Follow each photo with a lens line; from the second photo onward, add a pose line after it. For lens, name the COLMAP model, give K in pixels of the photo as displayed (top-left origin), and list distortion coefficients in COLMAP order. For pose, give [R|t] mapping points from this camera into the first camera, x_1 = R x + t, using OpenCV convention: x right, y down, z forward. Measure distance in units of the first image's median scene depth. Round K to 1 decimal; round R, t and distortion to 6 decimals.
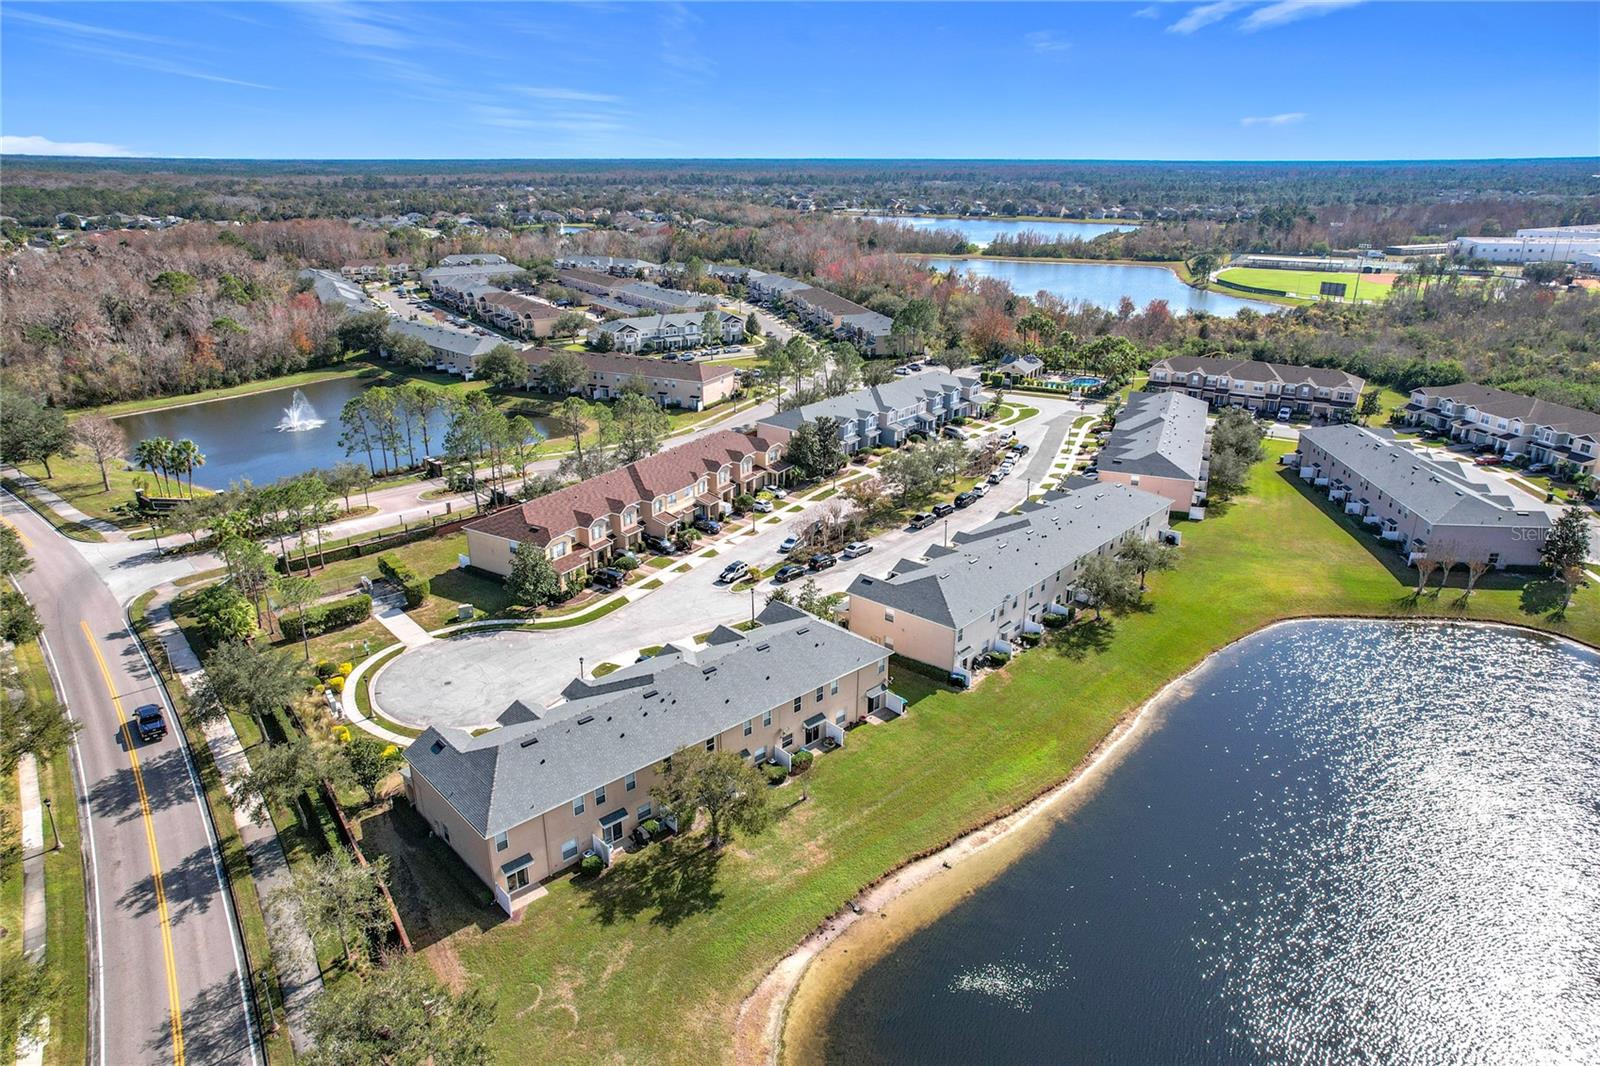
lens RADIAL K [[1011.1, 0, 800.0], [0, 1011.1, 533.0], [0, 0, 1]] dist [-0.039384, 0.059018]
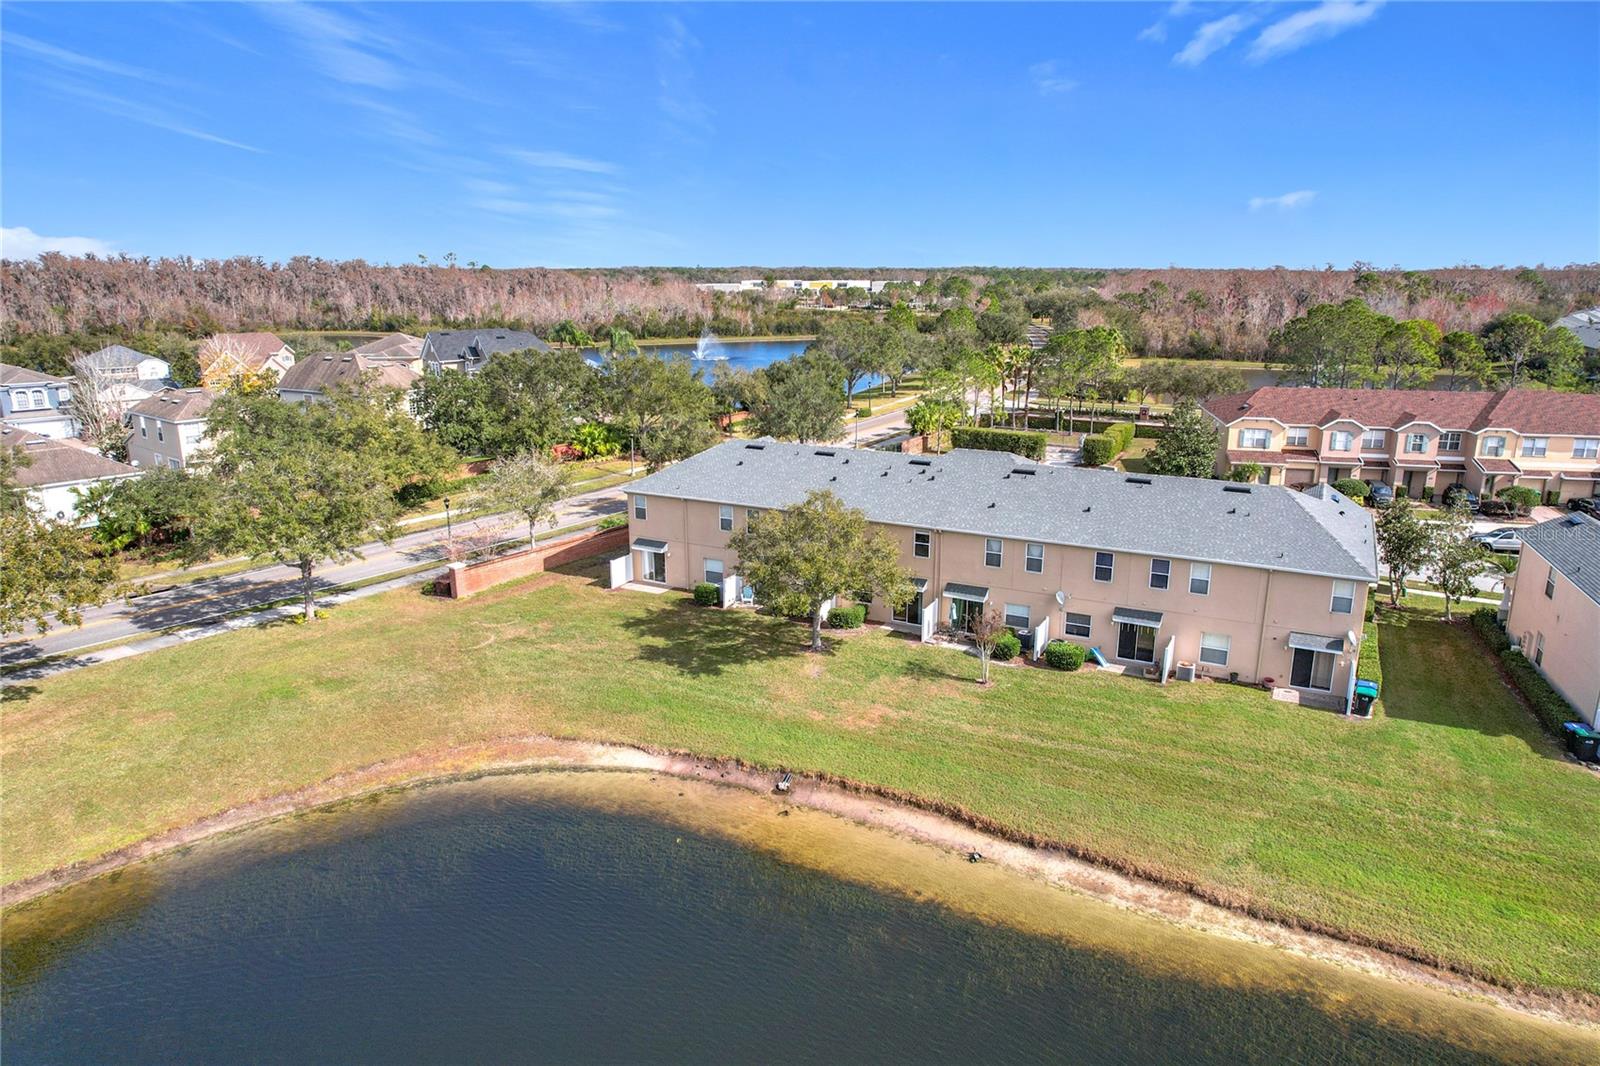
lens RADIAL K [[1026.6, 0, 800.0], [0, 1026.6, 533.0], [0, 0, 1]] dist [-0.077709, 0.069784]
pose [[0.336192, 0.233585, -0.912367, 0.308028], [-0.325484, 0.937879, 0.120181, 0.093116], [0.883762, 0.256557, 0.391336, 0.416055]]
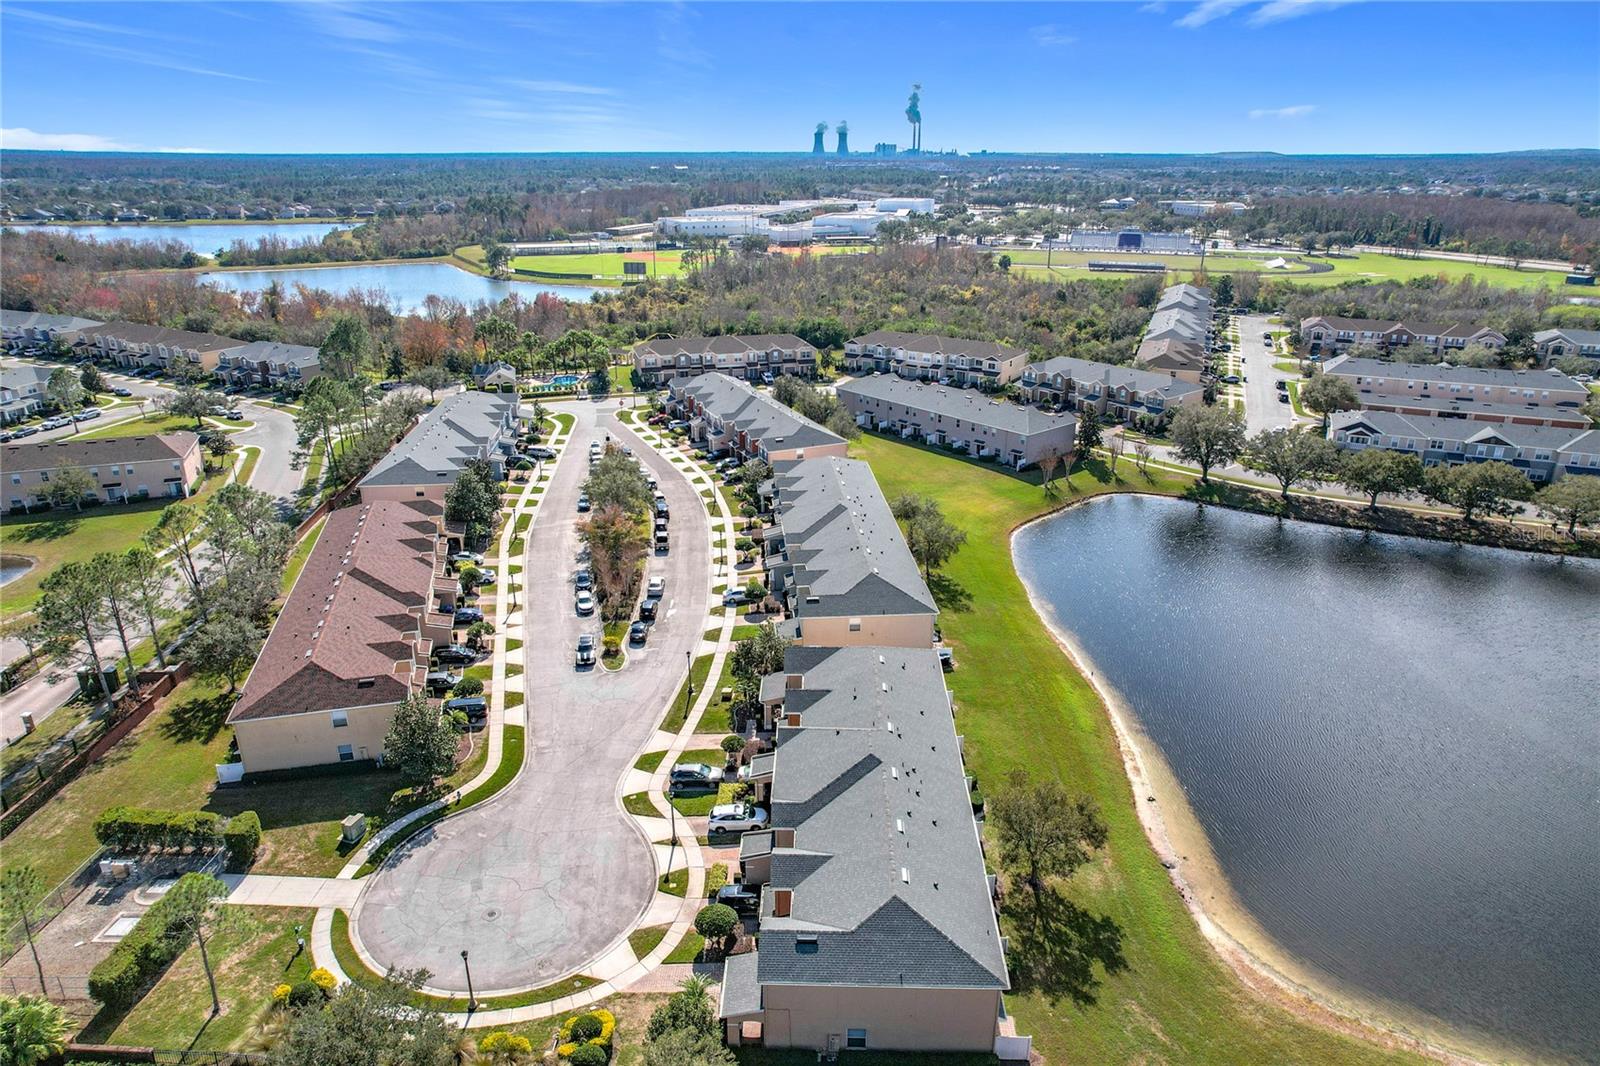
lens RADIAL K [[1025.3, 0, 800.3], [0, 1025.3, 511.6], [0, 0, 1]] dist [-0.054680, 0.070093]
pose [[0.697340, -0.241014, 0.675003, -0.471838], [0.251673, 0.964138, 0.084249, -0.096737], [-0.671101, 0.111130, 0.732989, 0.241337]]
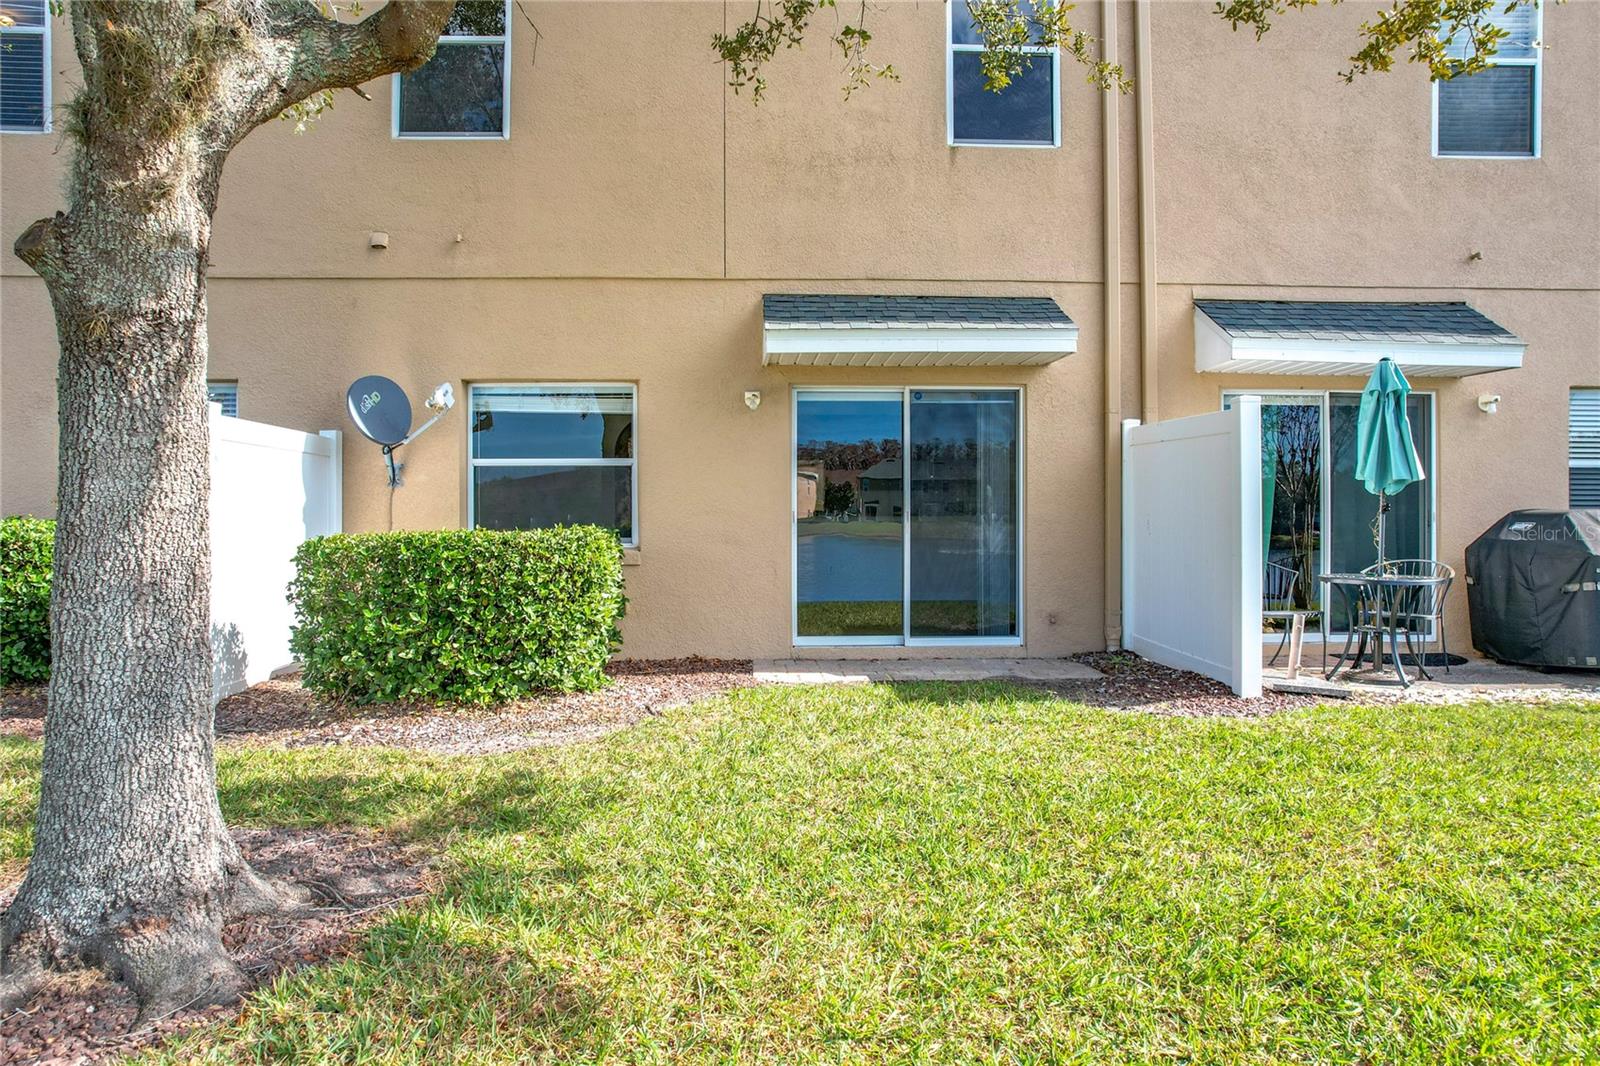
lens RADIAL K [[1026.6, 0, 800.0], [0, 1026.6, 533.0], [0, 0, 1]] dist [-0.077709, 0.069784]
pose [[0.772229, 0.001384, -0.635343, -0.026499], [-0.218862, 0.939371, -0.263971, 0.176989], [0.596458, 0.342898, 0.725713, 0.583465]]
